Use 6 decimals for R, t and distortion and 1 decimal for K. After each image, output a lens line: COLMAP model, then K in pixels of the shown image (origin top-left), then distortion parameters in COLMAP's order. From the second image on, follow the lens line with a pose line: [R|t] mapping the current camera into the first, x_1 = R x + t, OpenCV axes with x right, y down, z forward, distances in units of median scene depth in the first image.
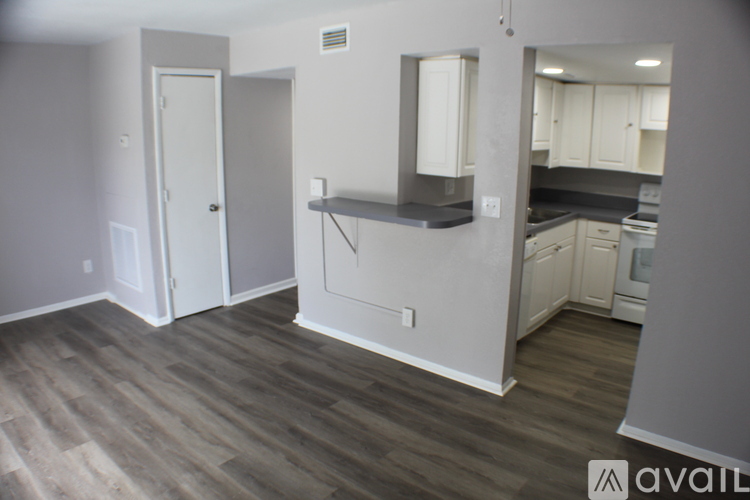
lens RADIAL K [[533.5, 0, 380.2], [0, 533.5, 252.8], [0, 0, 1]] dist [-0.214062, 0.074483]
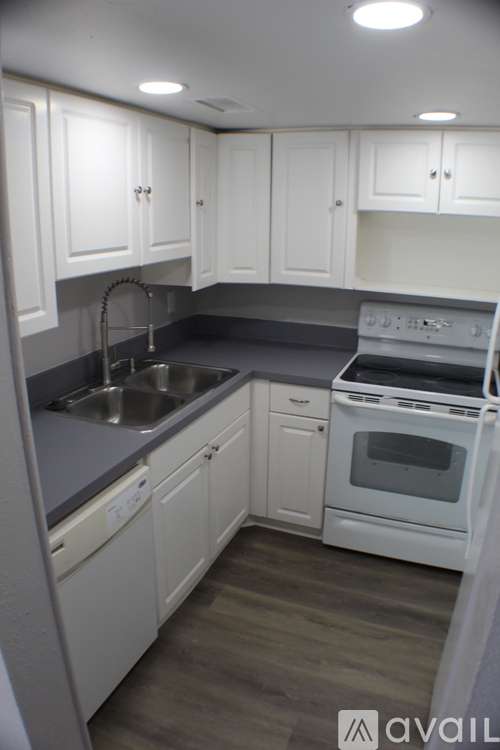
lens RADIAL K [[533.5, 0, 250.0], [0, 533.5, 375.0], [0, 0, 1]] dist [-0.214062, 0.074483]
pose [[0.957856, -0.093069, 0.271754, 0.246538], [0.073139, 0.993896, 0.082588, -0.129022], [-0.277781, -0.059231, 0.958817, 0.497379]]
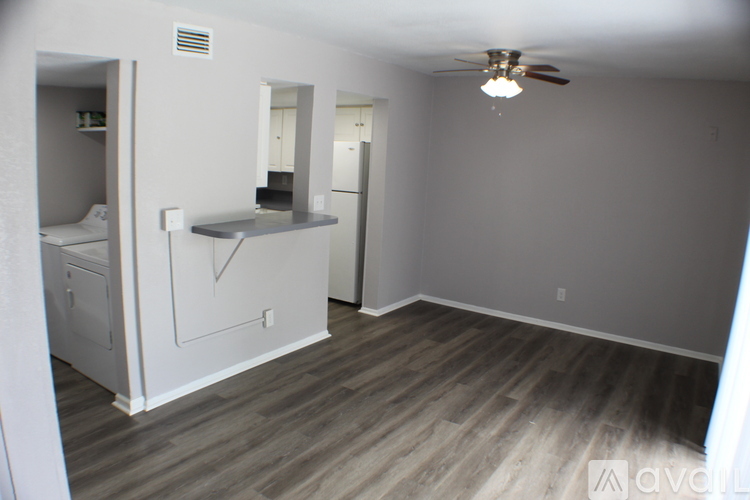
lens RADIAL K [[533.5, 0, 380.2], [0, 533.5, 252.8], [0, 0, 1]] dist [-0.214062, 0.074483]
pose [[-0.104271, -0.207862, 0.972585, -0.898073], [0.188045, 0.956156, 0.224511, -0.186559], [-0.976610, 0.206300, -0.060612, 0.733683]]
